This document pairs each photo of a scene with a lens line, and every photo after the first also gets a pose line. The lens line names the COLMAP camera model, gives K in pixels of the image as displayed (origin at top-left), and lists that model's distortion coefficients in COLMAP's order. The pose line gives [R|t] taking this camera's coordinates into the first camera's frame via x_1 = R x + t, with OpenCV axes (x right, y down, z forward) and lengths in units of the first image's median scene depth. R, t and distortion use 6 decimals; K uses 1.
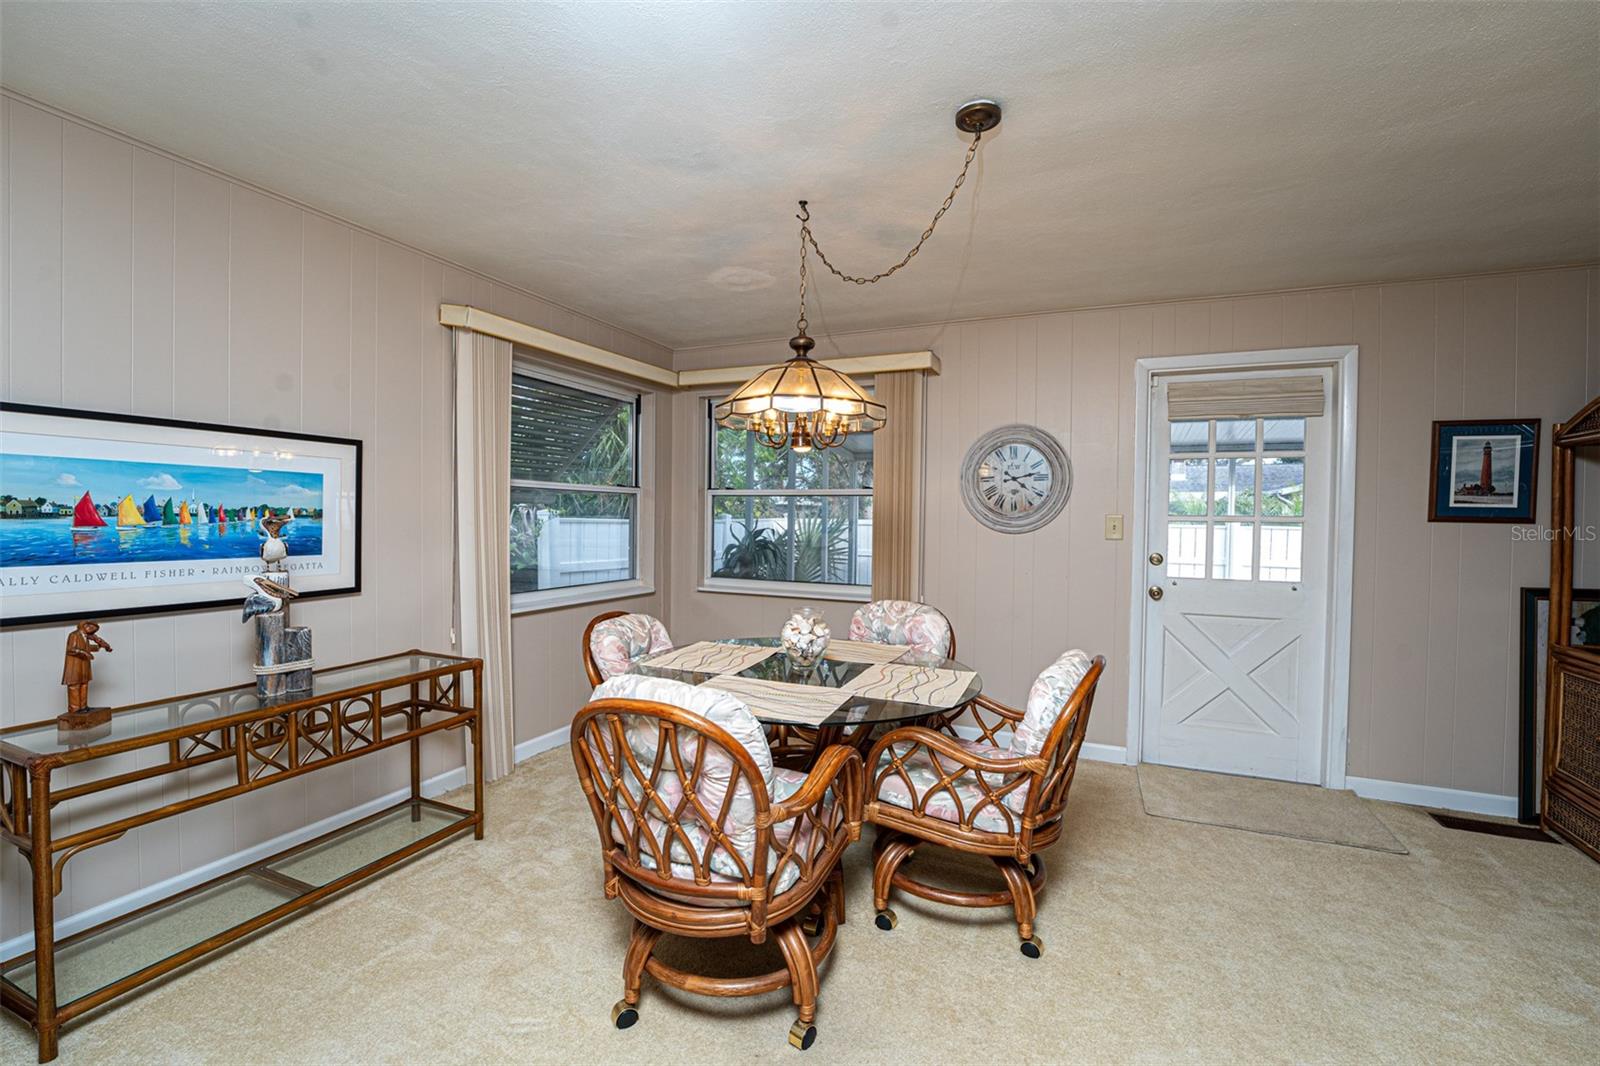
lens RADIAL K [[671.8, 0, 802.7], [0, 671.8, 523.3], [0, 0, 1]] dist [-0.026741, 0.004126]
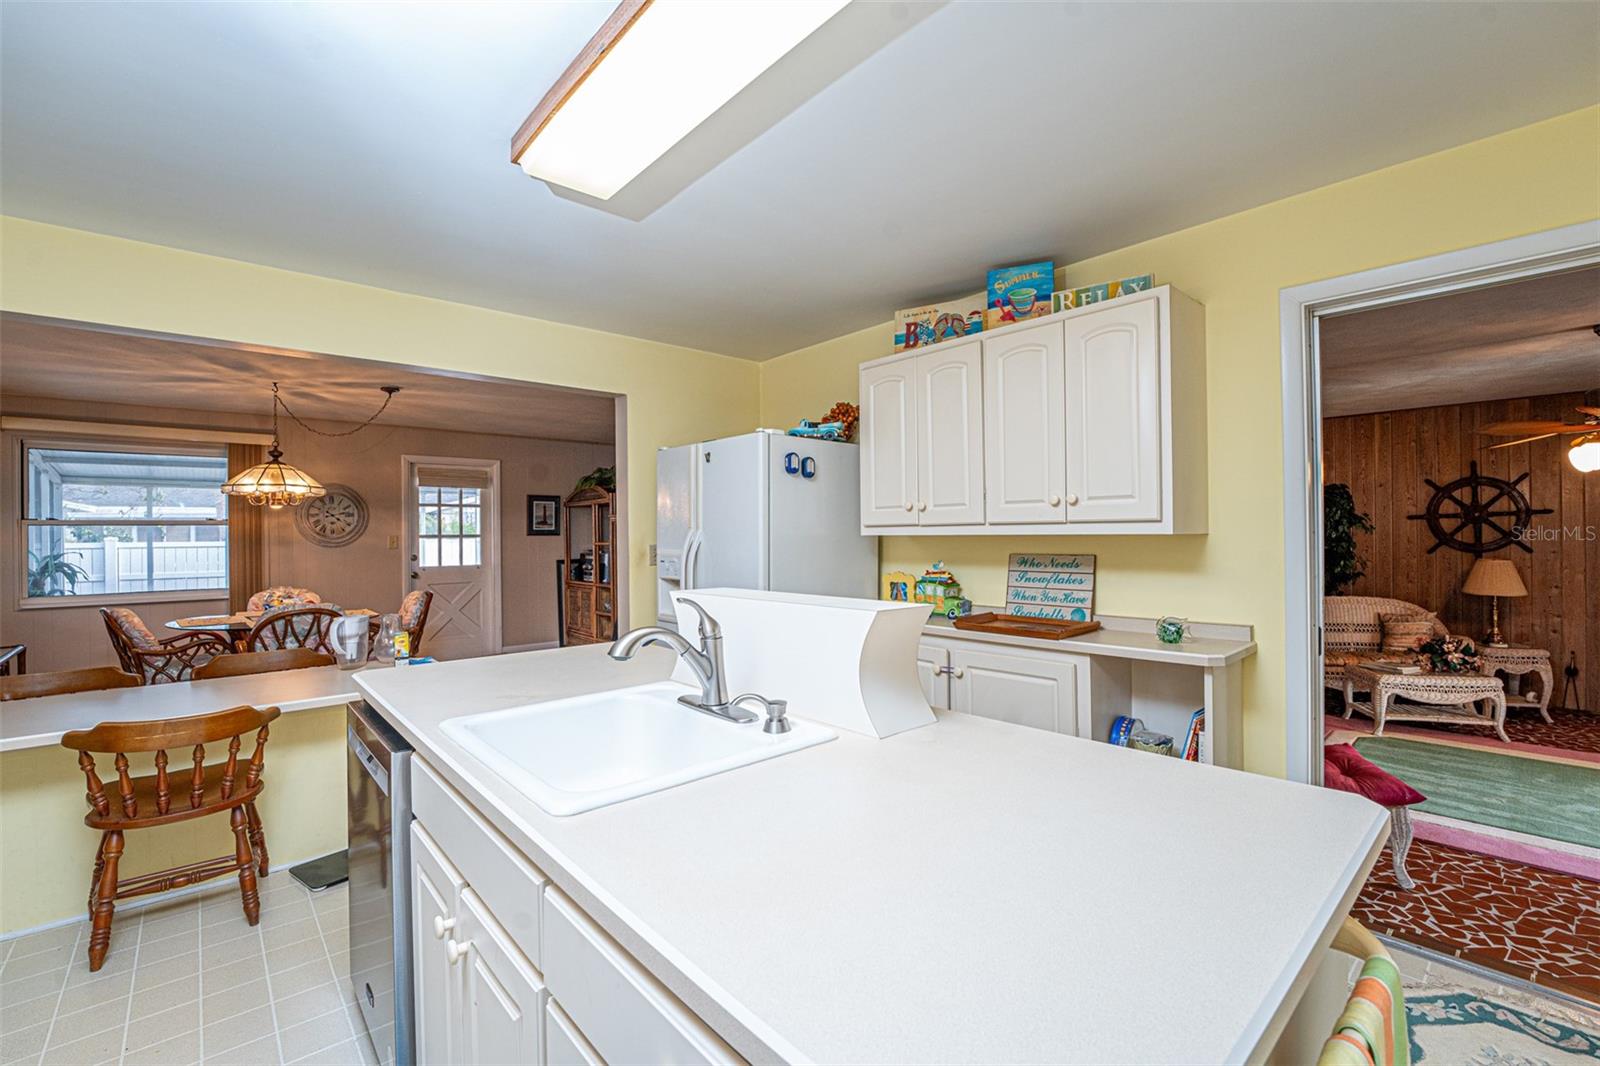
lens RADIAL K [[671.8, 0, 802.9], [0, 671.8, 531.8], [0, 0, 1]] dist [-0.026741, 0.004126]
pose [[0.410731, -0.015787, 0.911620, -0.781851], [0.025761, 0.999652, 0.005704, -0.003497], [-0.911393, 0.021142, 0.410995, -0.836202]]
